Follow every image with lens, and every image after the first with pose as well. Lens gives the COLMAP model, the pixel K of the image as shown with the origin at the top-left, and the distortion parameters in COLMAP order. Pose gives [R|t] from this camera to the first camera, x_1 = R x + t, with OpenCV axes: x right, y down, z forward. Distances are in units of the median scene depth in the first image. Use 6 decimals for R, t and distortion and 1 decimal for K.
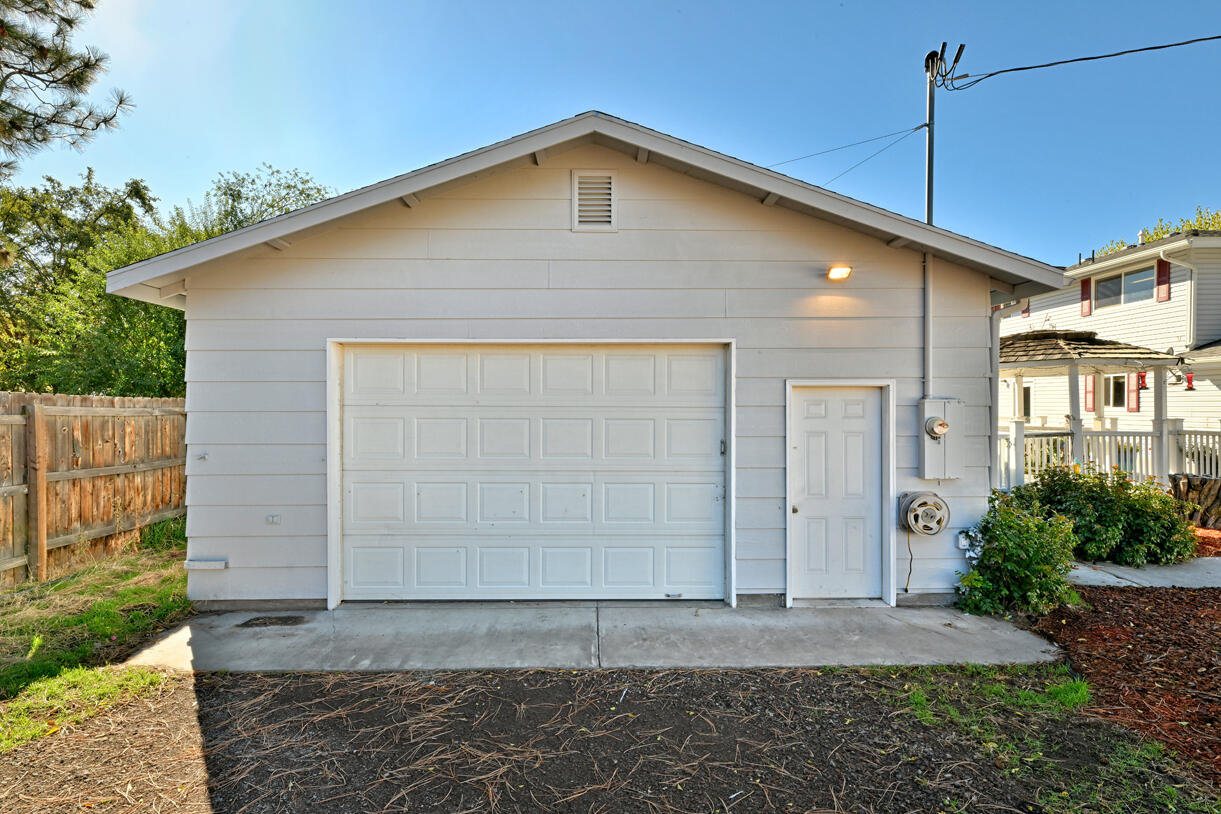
lens RADIAL K [[600.3, 0, 605.2], [0, 600.3, 409.7], [0, 0, 1]] dist [0.004882, -0.000793]
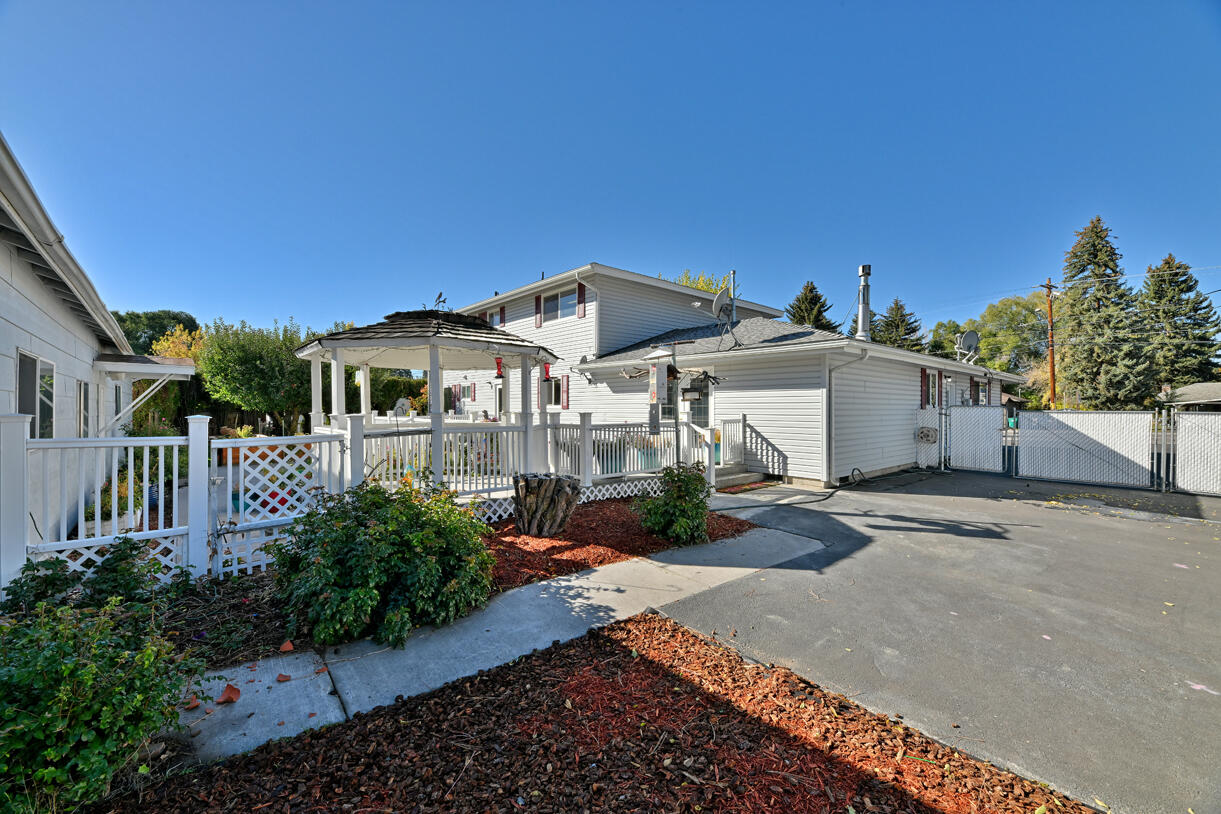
lens RADIAL K [[499.0, 0, 607.7], [0, 499.0, 408.4], [0, 0, 1]] dist [-0.002844, -0.002605]
pose [[0.760634, 0.001324, 0.649179, 0.628022], [0.002787, 0.999982, -0.005304, 0.016600], [-0.649175, 0.005844, 0.760617, 0.404859]]
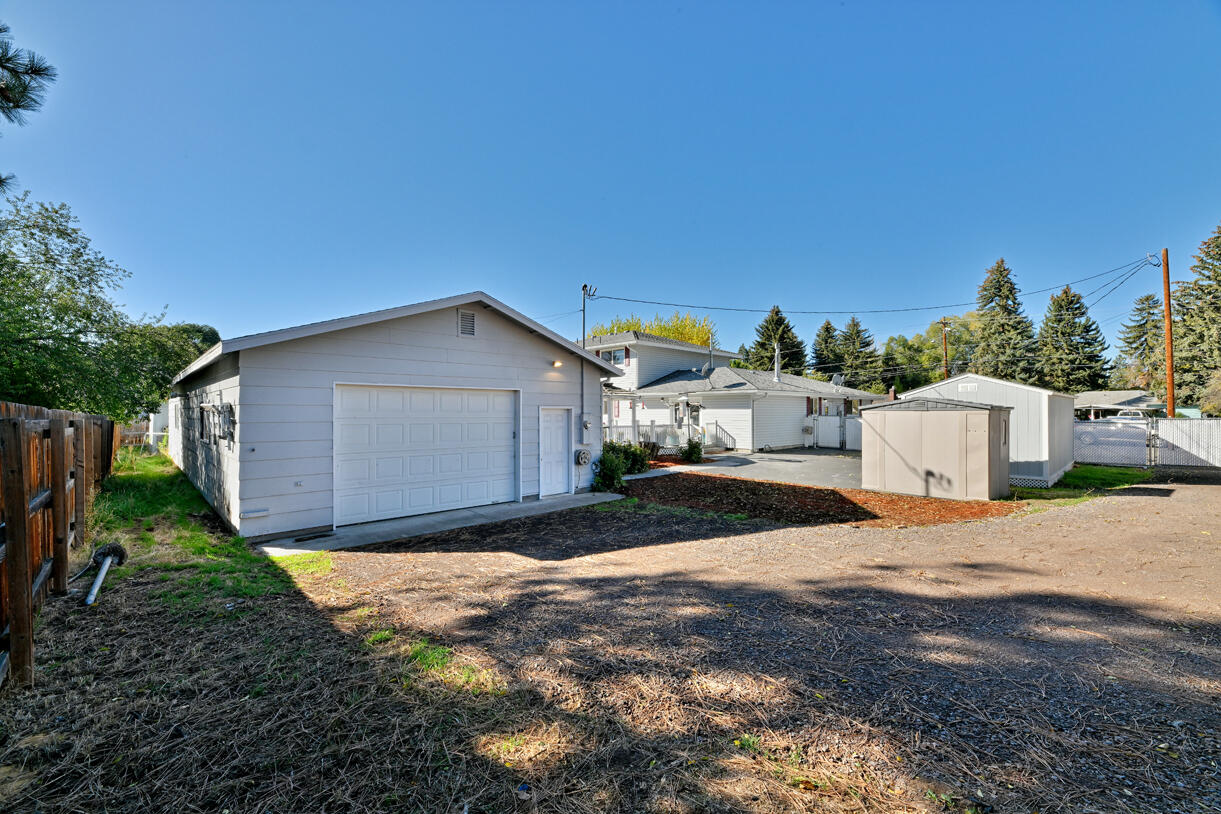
lens RADIAL K [[499.0, 0, 613.6], [0, 499.0, 412.2], [0, 0, 1]] dist [-0.002844, -0.002605]
pose [[0.726564, -0.000950, 0.687098, -0.681291], [0.006351, 0.999966, -0.005332, -0.009921], [-0.687070, 0.008238, 0.726545, -0.534360]]
